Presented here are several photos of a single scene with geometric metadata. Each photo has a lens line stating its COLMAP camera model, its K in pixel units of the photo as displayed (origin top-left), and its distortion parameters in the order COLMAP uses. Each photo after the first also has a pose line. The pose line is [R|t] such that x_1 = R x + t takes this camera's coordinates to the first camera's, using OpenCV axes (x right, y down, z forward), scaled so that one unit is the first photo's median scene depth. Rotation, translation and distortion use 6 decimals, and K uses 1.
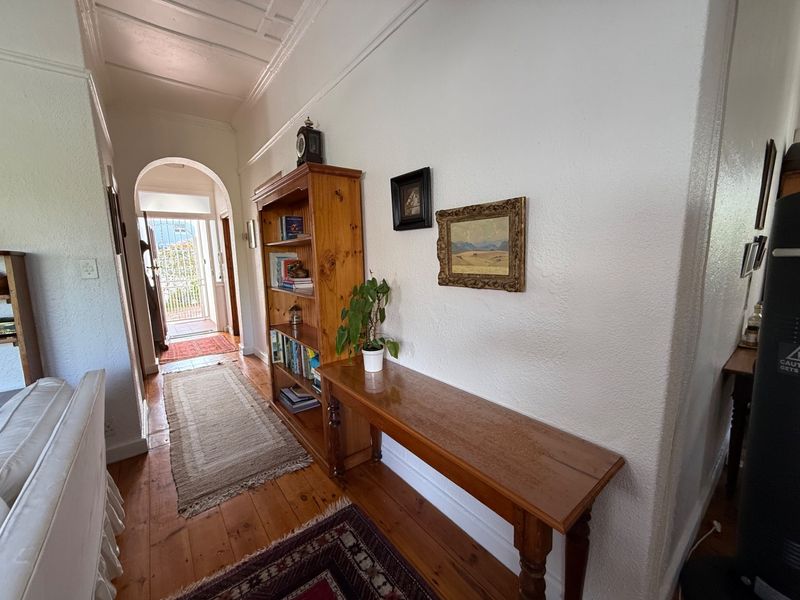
lens RADIAL K [[319.1, 0, 398.4], [0, 319.1, 301.0], [0, 0, 1]] dist [-0.000142, 0.000044]
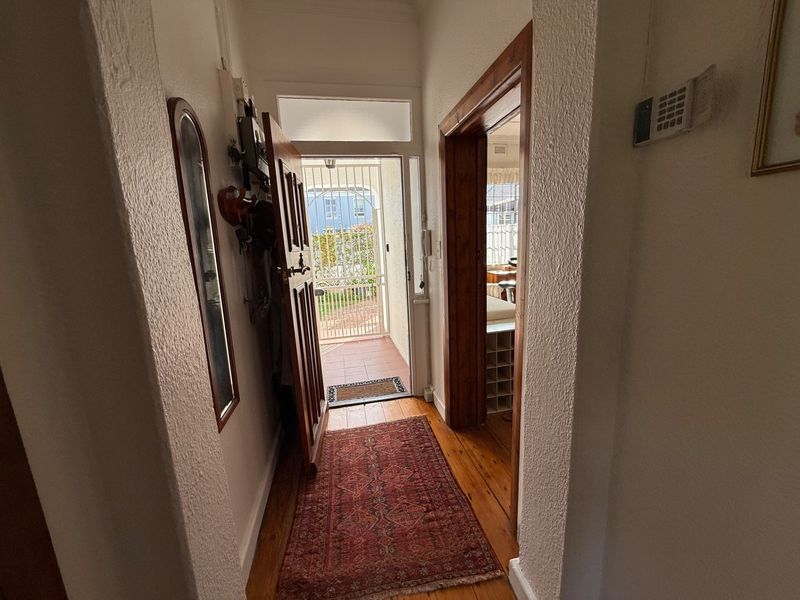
lens RADIAL K [[319.1, 0, 401.2], [0, 319.1, 297.1], [0, 0, 1]] dist [-0.000142, 0.000044]
pose [[0.892377, 0.064674, -0.446633, -0.384763], [-0.043870, 0.997423, 0.056777, -0.082370], [0.449154, -0.031073, 0.892914, 0.583613]]
